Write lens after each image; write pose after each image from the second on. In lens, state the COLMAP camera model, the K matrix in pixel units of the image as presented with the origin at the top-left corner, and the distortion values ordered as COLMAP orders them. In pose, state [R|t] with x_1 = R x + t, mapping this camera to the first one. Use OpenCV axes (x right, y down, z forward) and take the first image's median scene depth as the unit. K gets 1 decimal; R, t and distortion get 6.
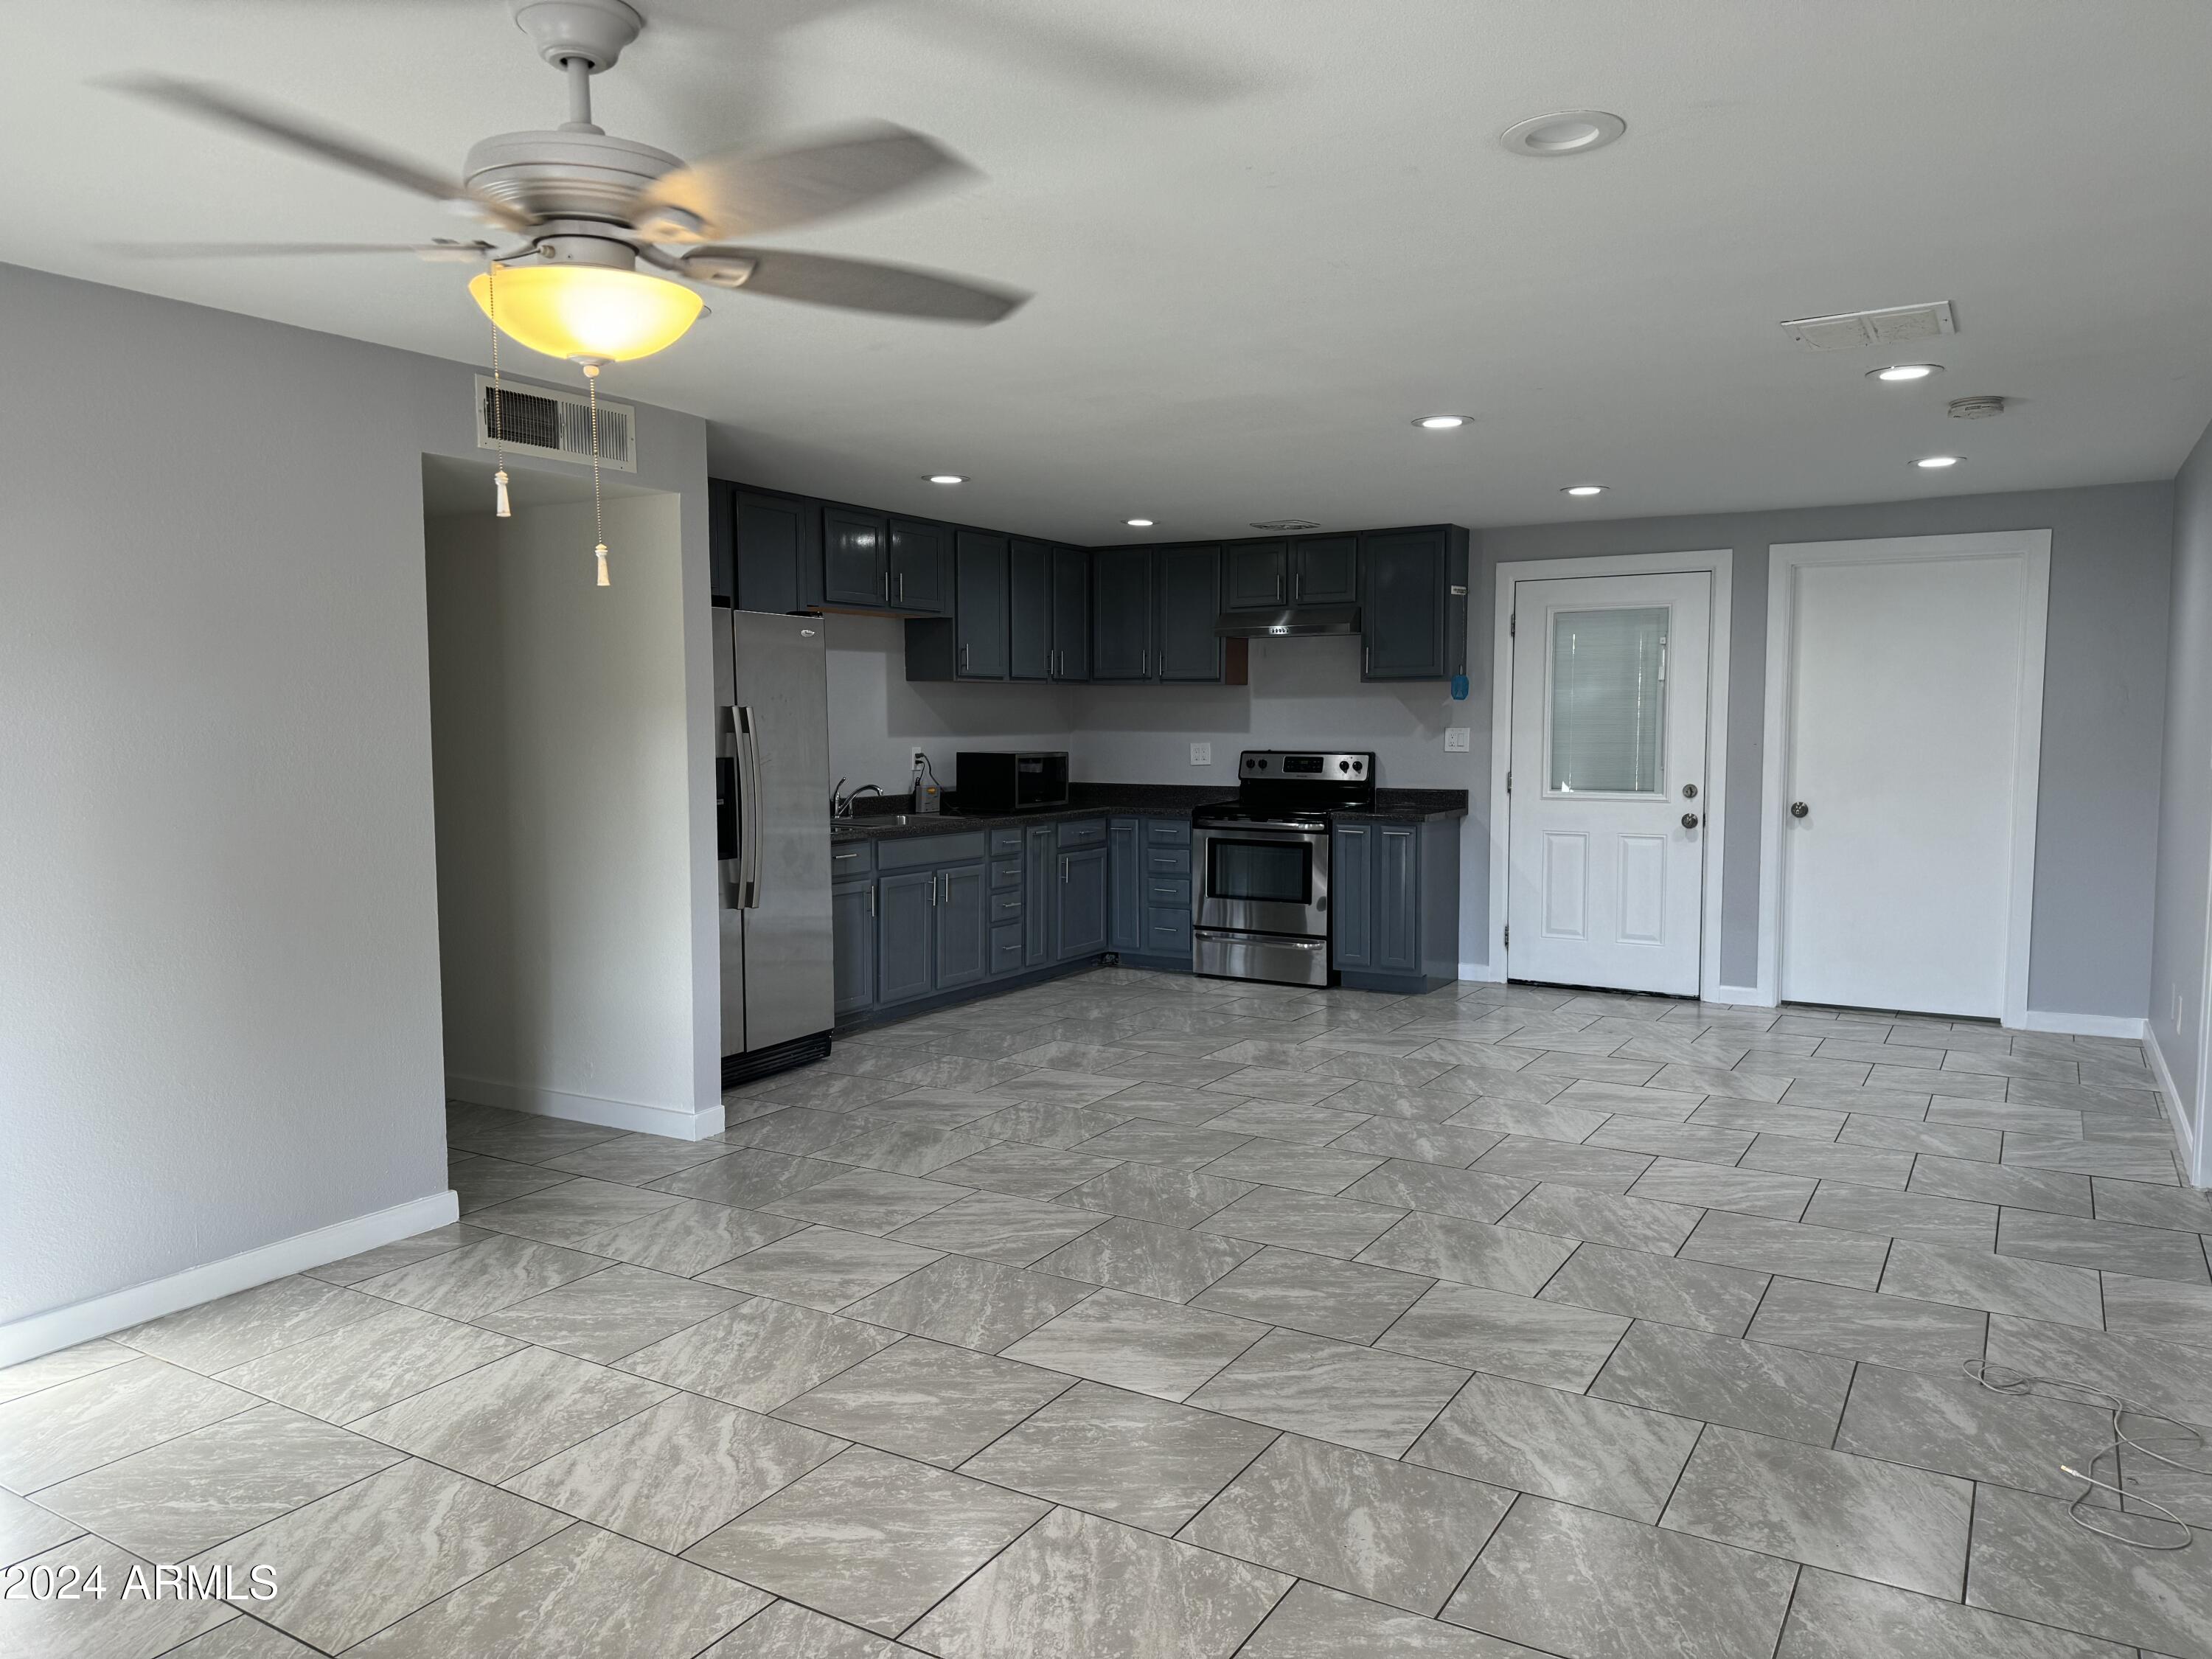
lens RADIAL K [[1529.3, 0, 1101.9], [0, 1529.3, 845.1], [0, 0, 1]] dist [0.177052, -0.264651]
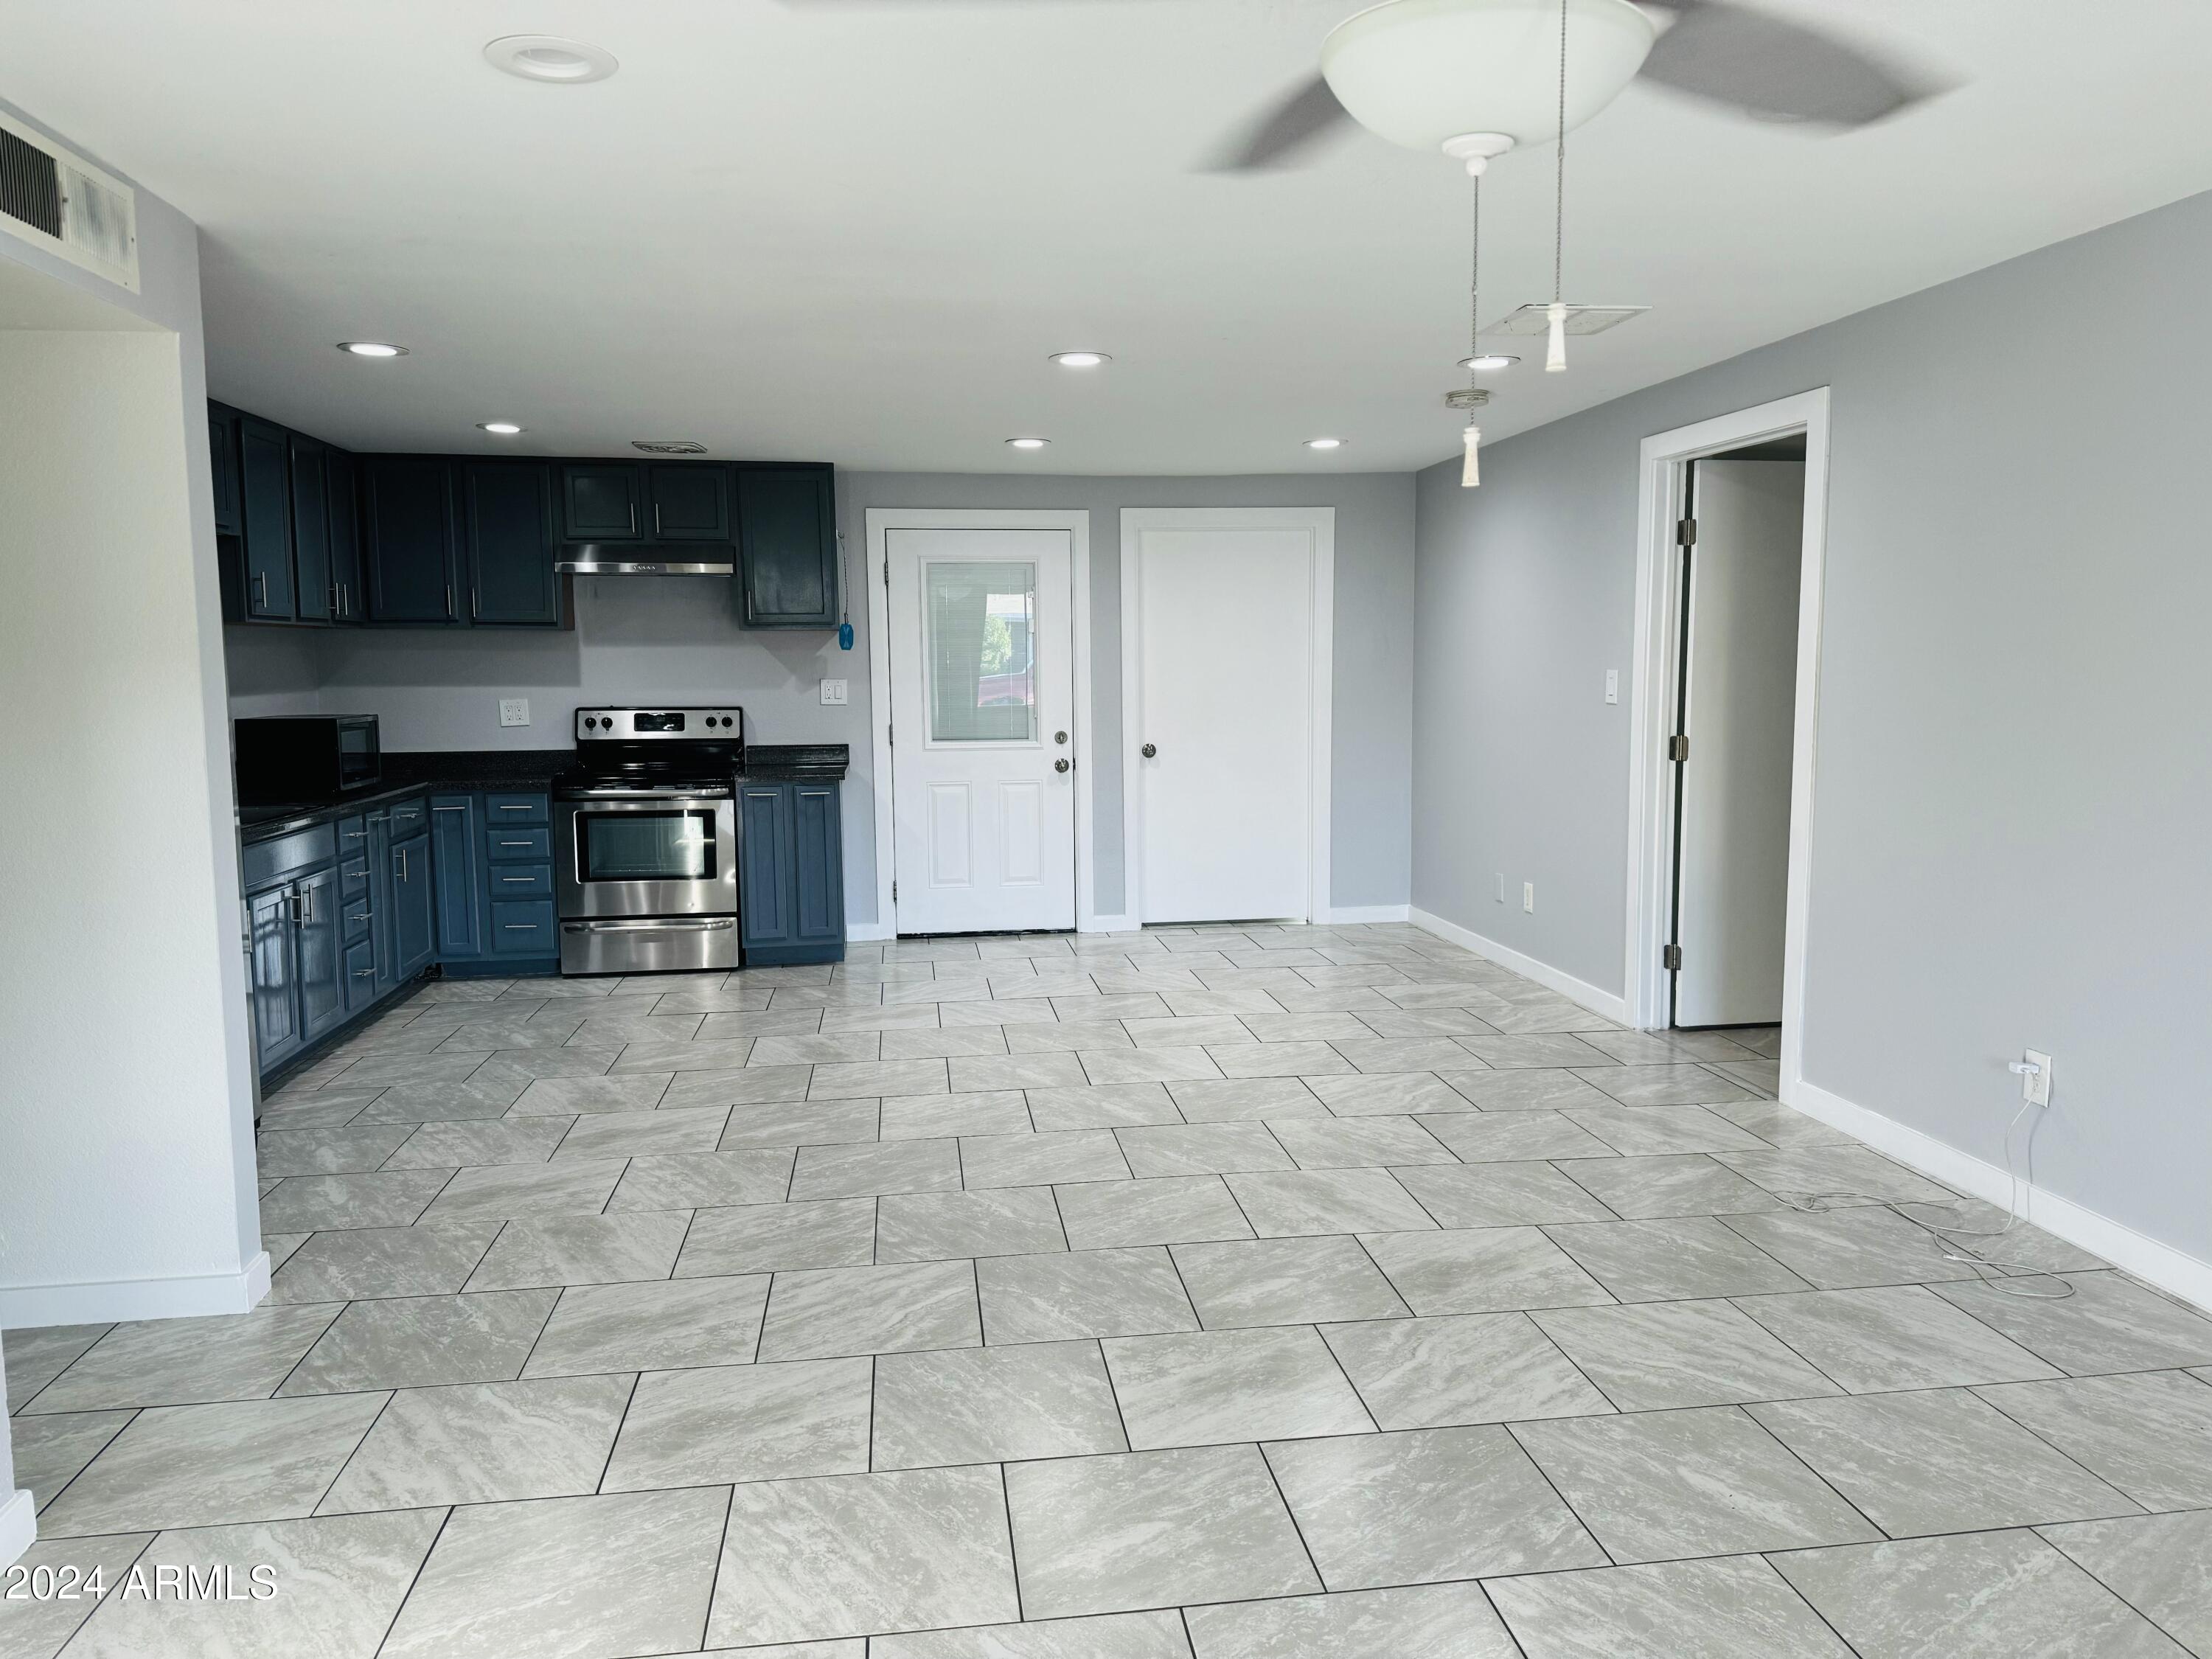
lens RADIAL K [[1537.4, 0, 1106.0], [0, 1537.4, 829.5], [0, 0, 1]] dist [0.110443, -0.149072]
pose [[0.781005, -0.075271, 0.619972, -0.257989], [0.061146, 0.997157, 0.044037, -0.016602], [-0.621524, 0.003515, 0.783387, 0.165398]]
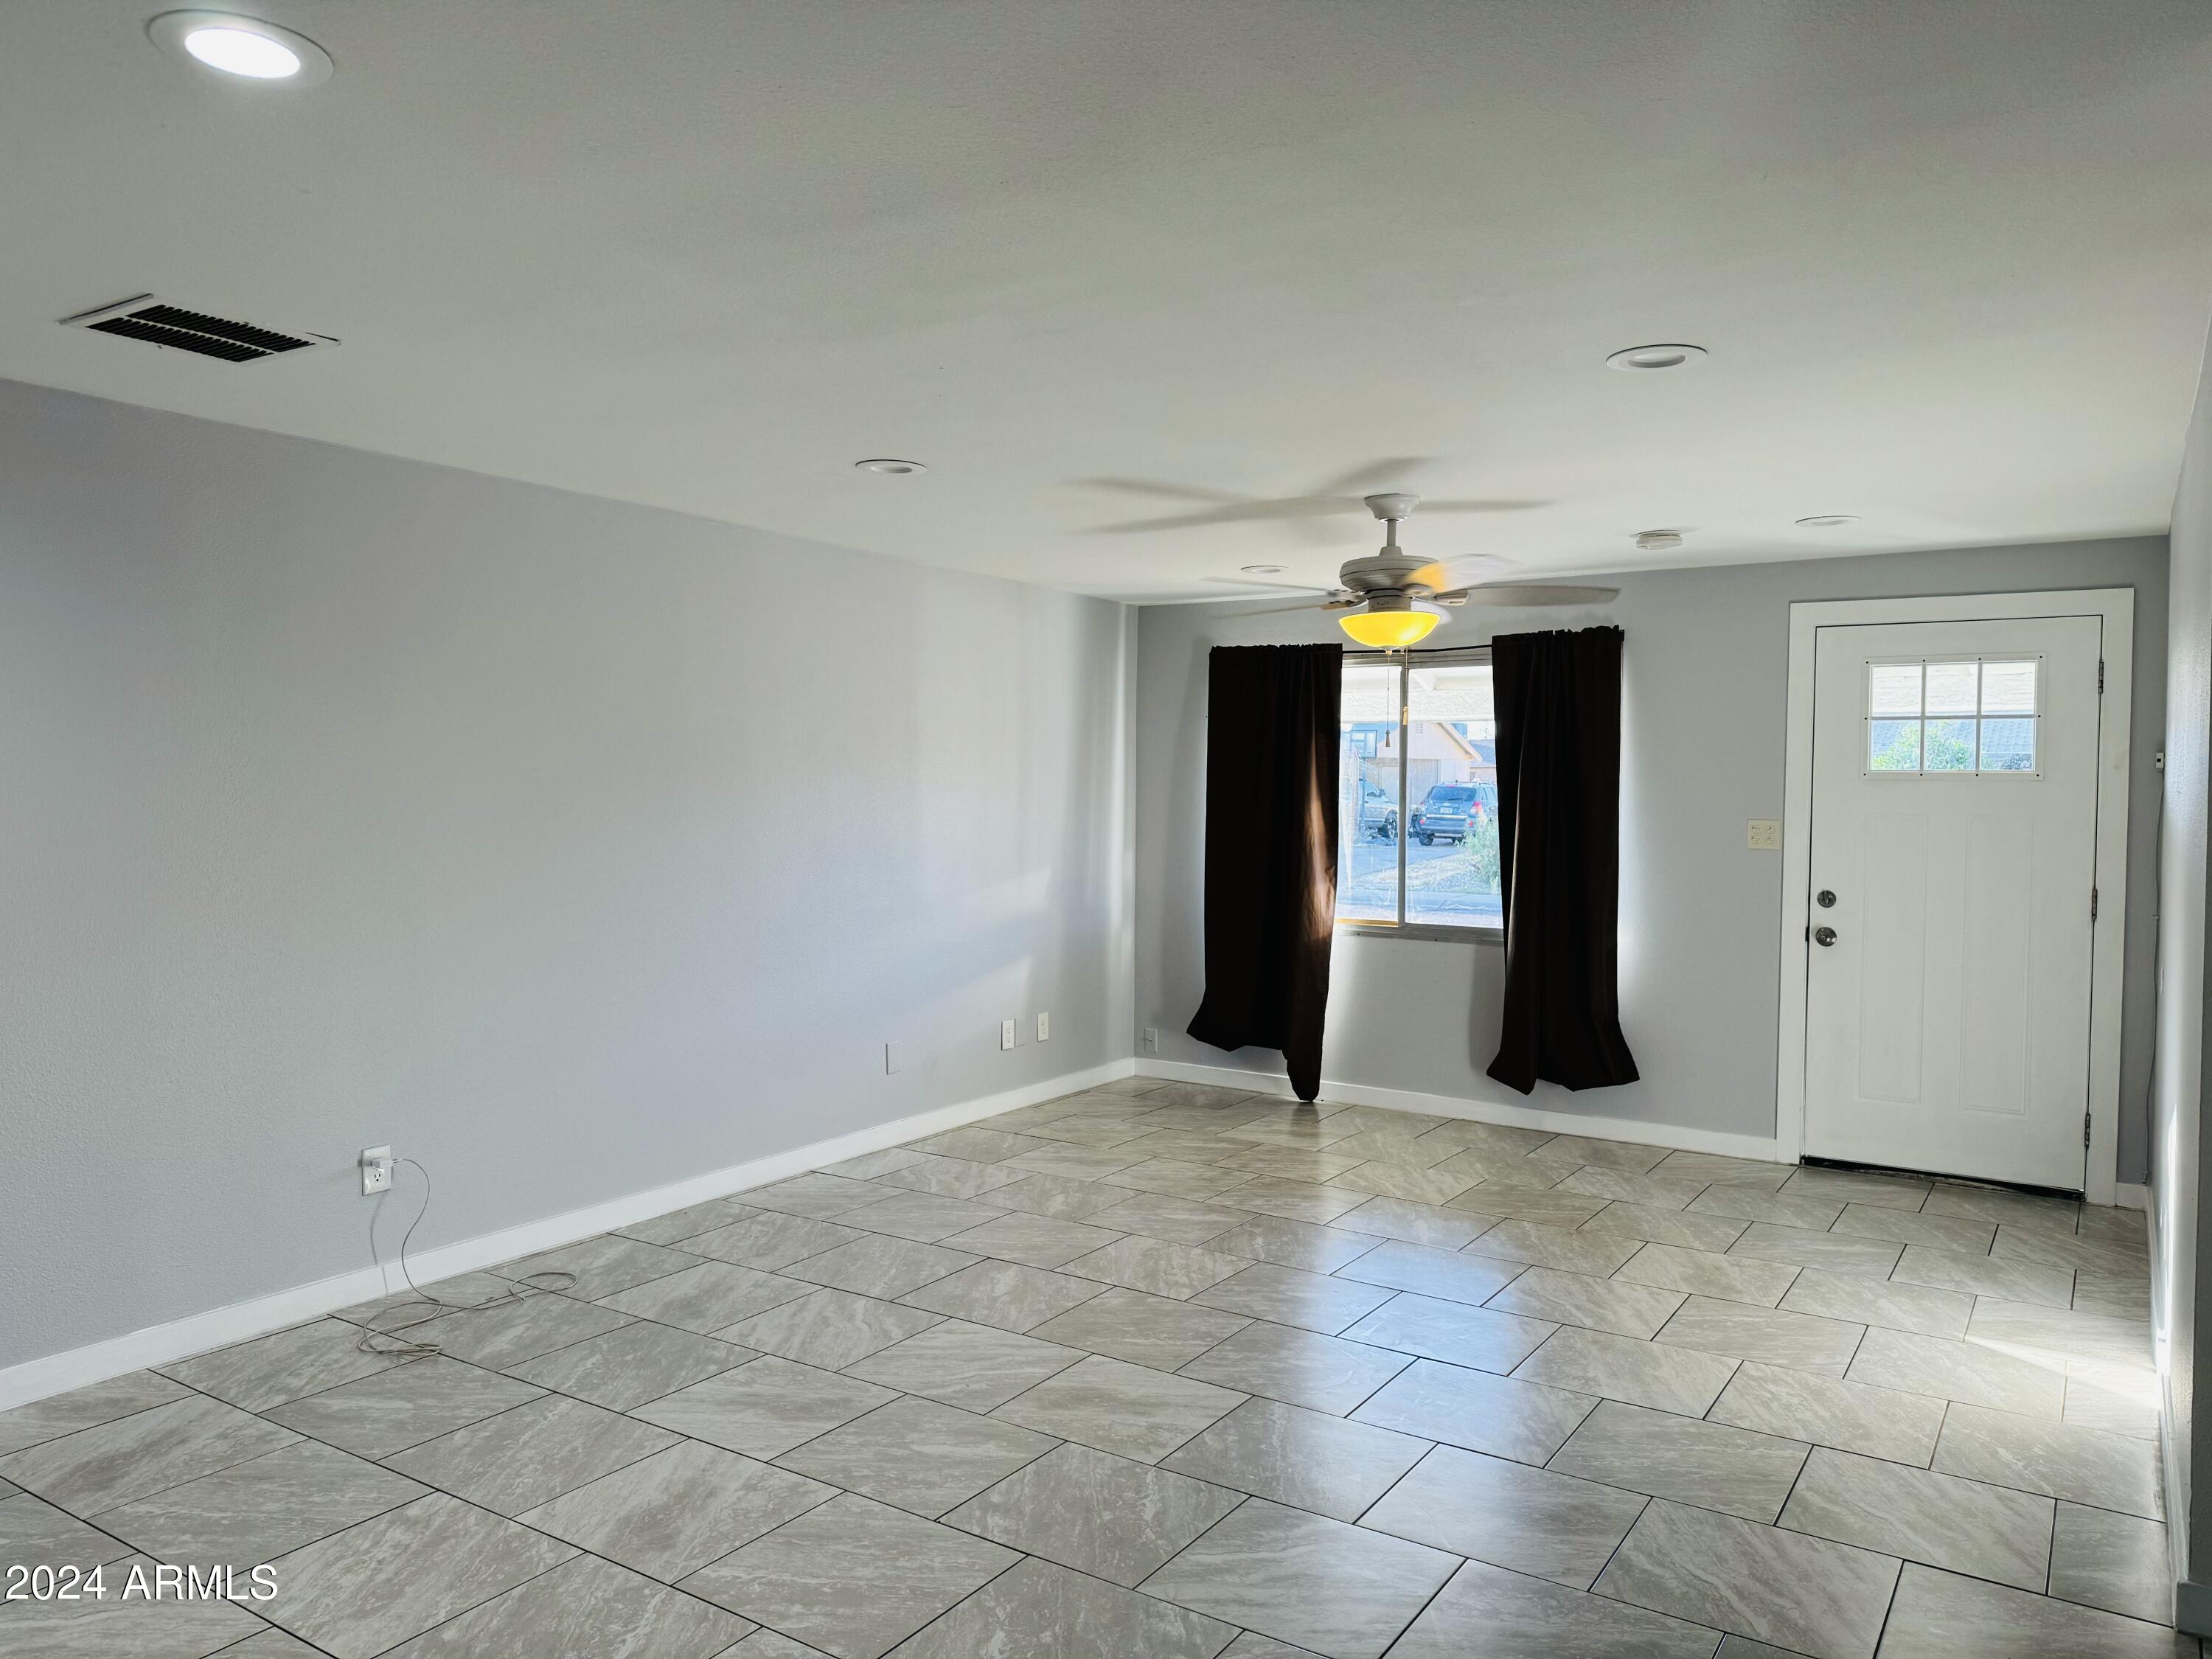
lens RADIAL K [[1577.3, 0, 1106.0], [0, 1577.3, 829.5], [0, 0, 1]] dist [0.105011, -0.124453]
pose [[-0.999359, -0.006128, 0.035273, -0.000907], [-0.002014, 0.993303, 0.115519, -0.089916], [-0.035745, 0.115374, -0.992679, 0.946551]]
